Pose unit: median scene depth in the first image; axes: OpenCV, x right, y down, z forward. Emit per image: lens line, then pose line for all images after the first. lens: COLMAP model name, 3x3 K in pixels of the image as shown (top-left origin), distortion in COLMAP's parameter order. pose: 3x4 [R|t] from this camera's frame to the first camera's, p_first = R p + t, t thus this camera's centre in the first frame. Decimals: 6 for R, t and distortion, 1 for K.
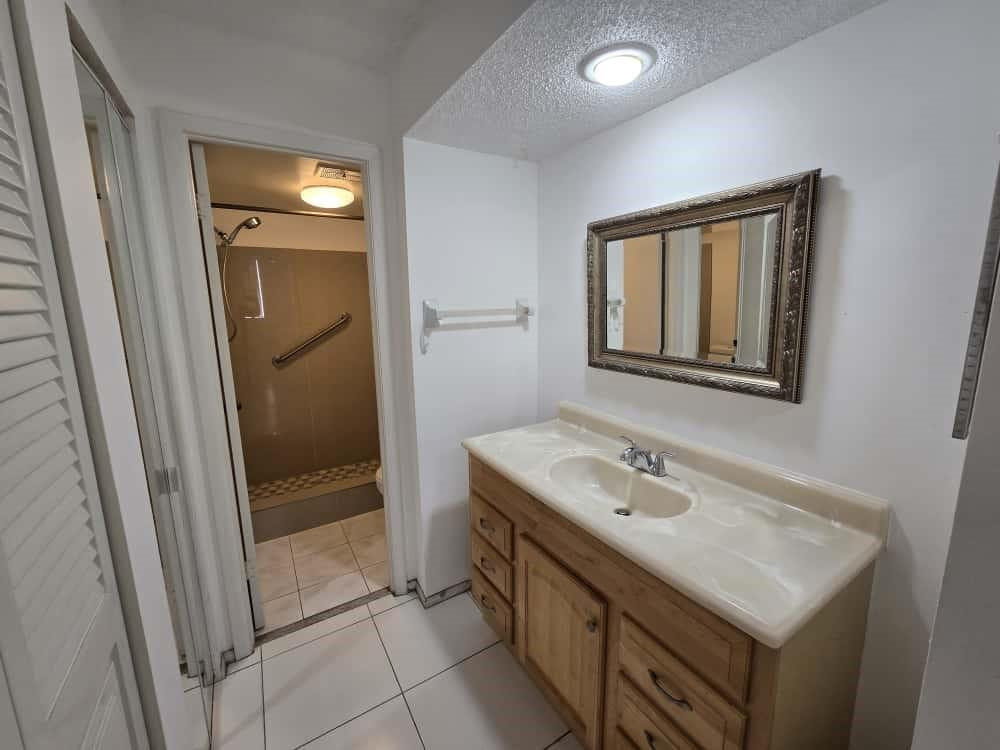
lens RADIAL K [[410.7, 0, 506.4], [0, 410.7, 368.1], [0, 0, 1]] dist [-0.000964, 0.000669]
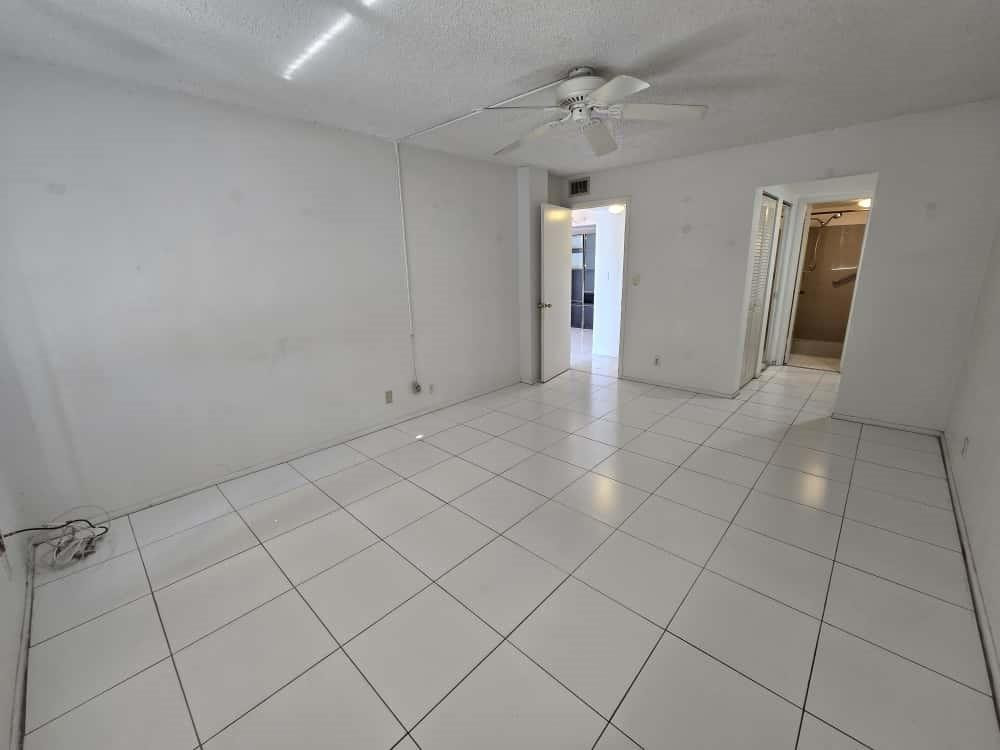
lens RADIAL K [[410.7, 0, 509.3], [0, 410.7, 373.5], [0, 0, 1]] dist [-0.000964, 0.000669]
pose [[0.266063, 0.253638, -0.929988, 1.594140], [-0.145098, 0.964308, 0.221486, 0.315399], [0.952973, 0.076010, 0.293369, -1.713983]]
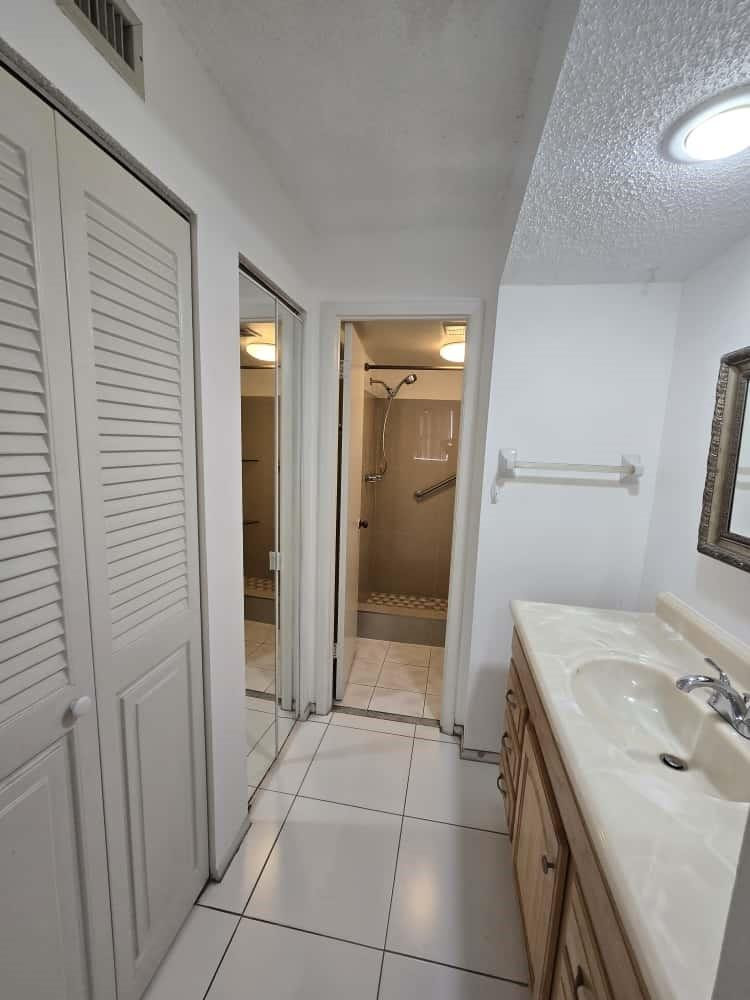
lens RADIAL K [[410.7, 0, 383.8], [0, 410.7, 508.1], [0, 0, 1]] dist [-0.000964, 0.000669]
pose [[0.744829, 0.148891, -0.650432, 0.222248], [-0.164863, 0.985629, 0.036831, -0.015031], [0.646568, 0.079800, 0.758671, 0.082128]]
